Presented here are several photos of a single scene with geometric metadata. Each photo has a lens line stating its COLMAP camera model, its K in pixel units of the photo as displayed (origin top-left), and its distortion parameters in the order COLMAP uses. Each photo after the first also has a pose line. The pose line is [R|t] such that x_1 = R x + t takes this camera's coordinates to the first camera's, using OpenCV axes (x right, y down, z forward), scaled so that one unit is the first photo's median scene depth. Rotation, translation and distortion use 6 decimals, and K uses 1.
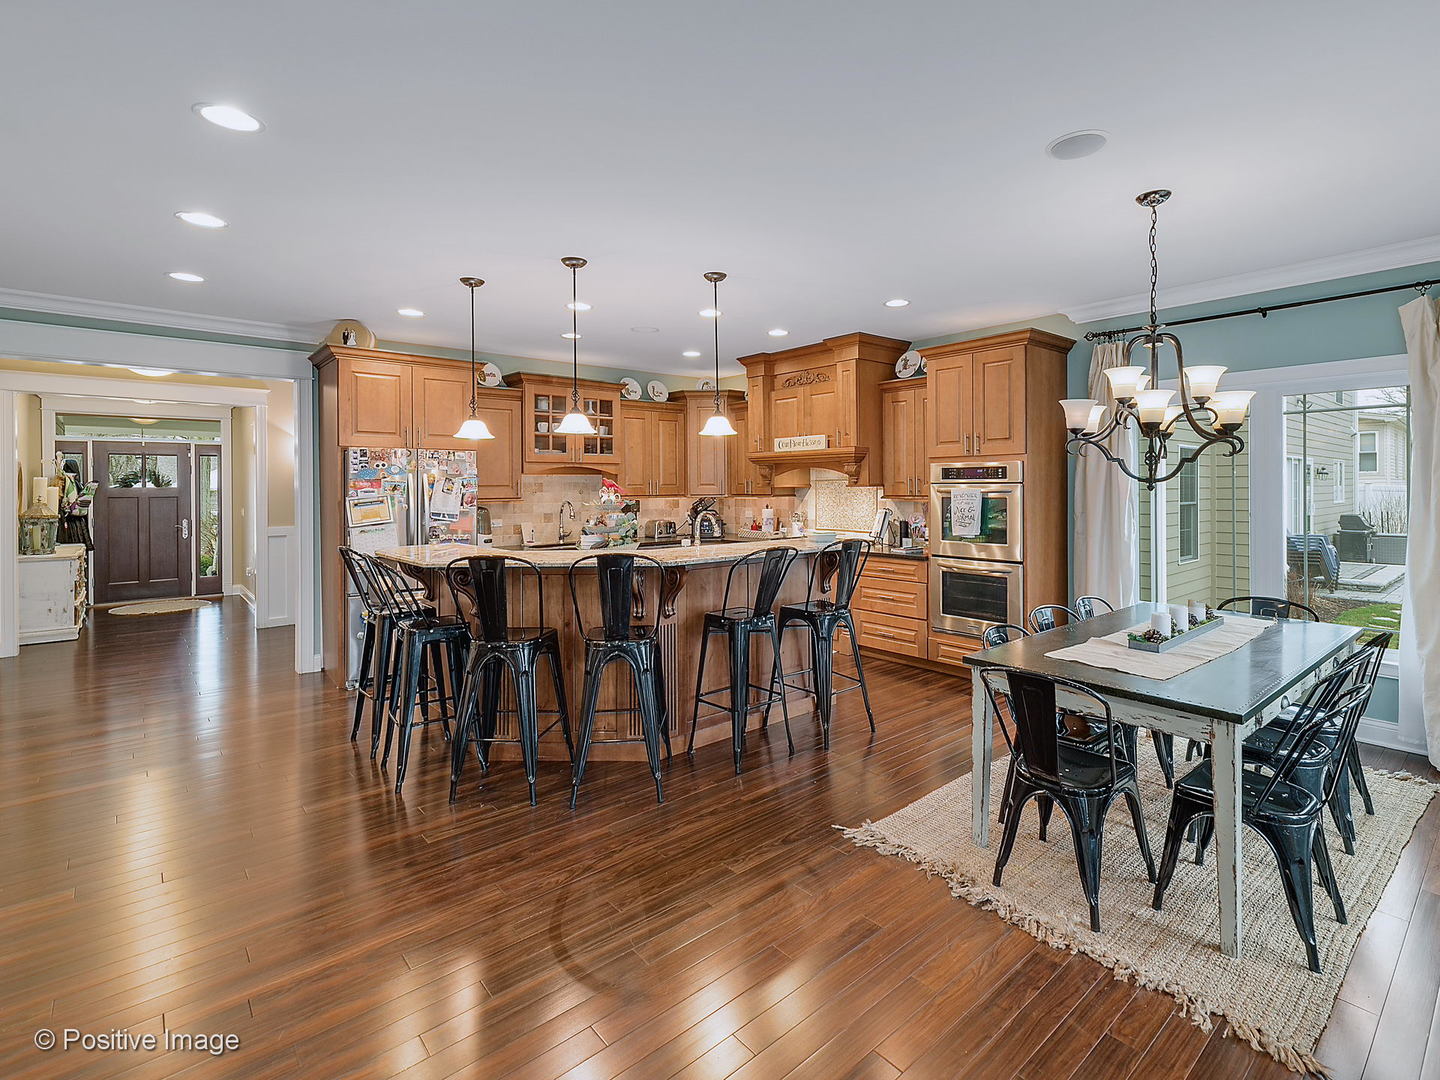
lens RADIAL K [[695.4, 0, 771.7], [0, 695.4, 490.5], [0, 0, 1]] dist [0.001913, 0.000347]
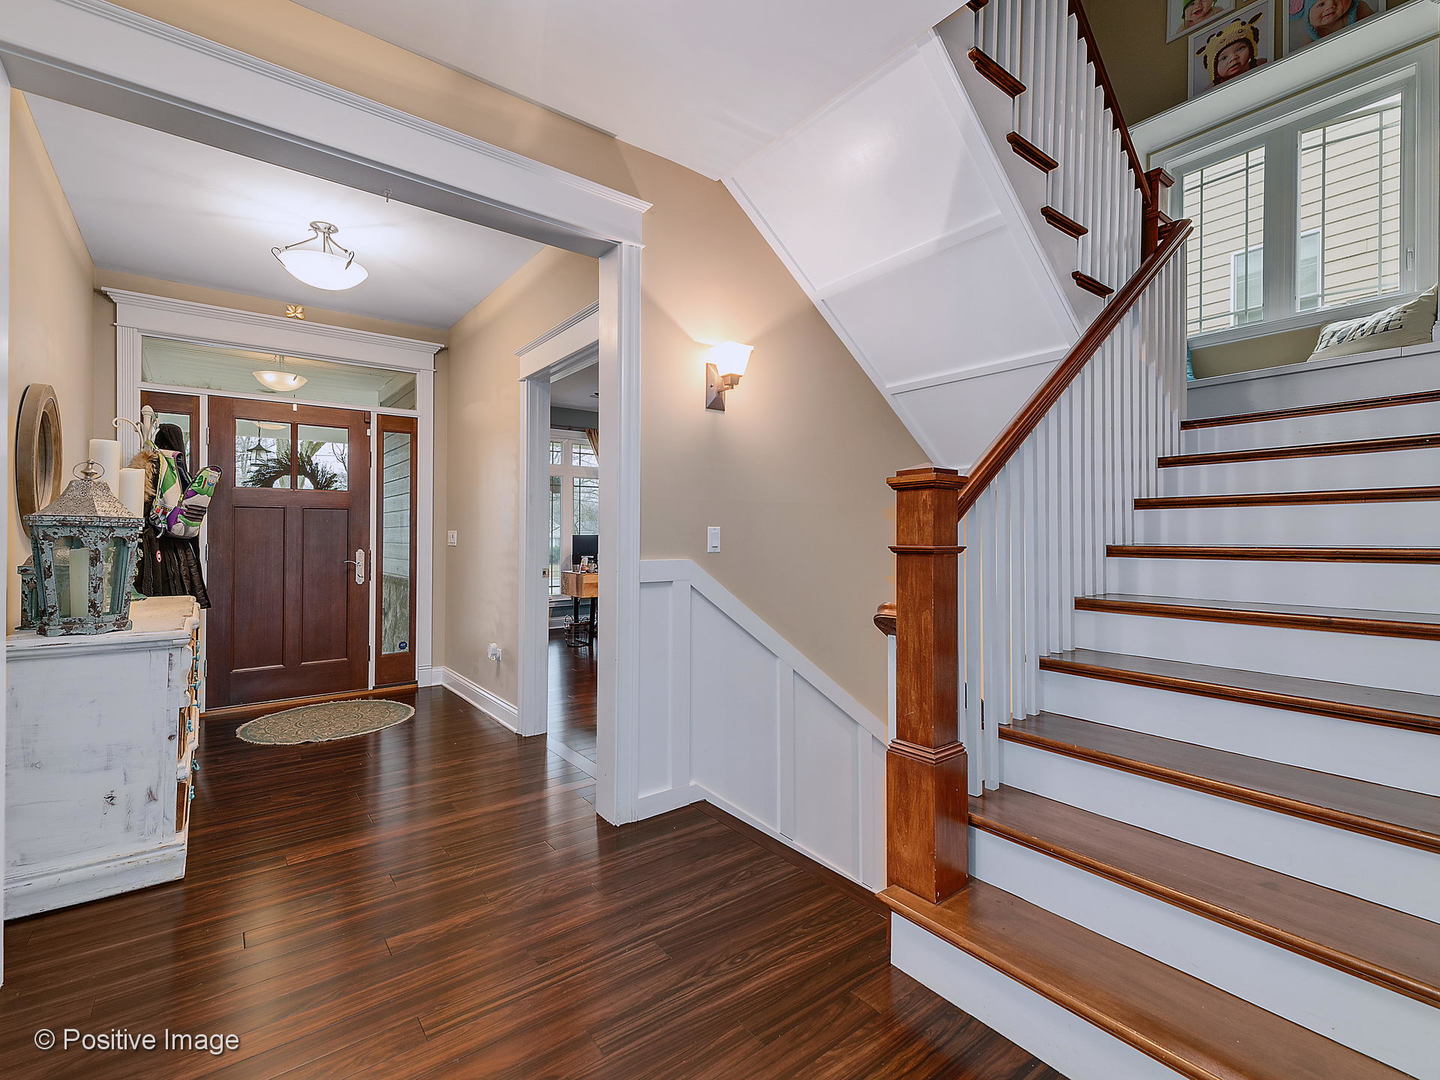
lens RADIAL K [[655.6, 0, 721.5], [0, 655.6, 534.9], [0, 0, 1]] dist [0.003352, -0.000015]
pose [[0.996331, 0.001975, -0.085557, -0.574415], [-0.002570, 0.999973, -0.006846, 0.036517], [0.085541, 0.007040, 0.996310, 0.568821]]
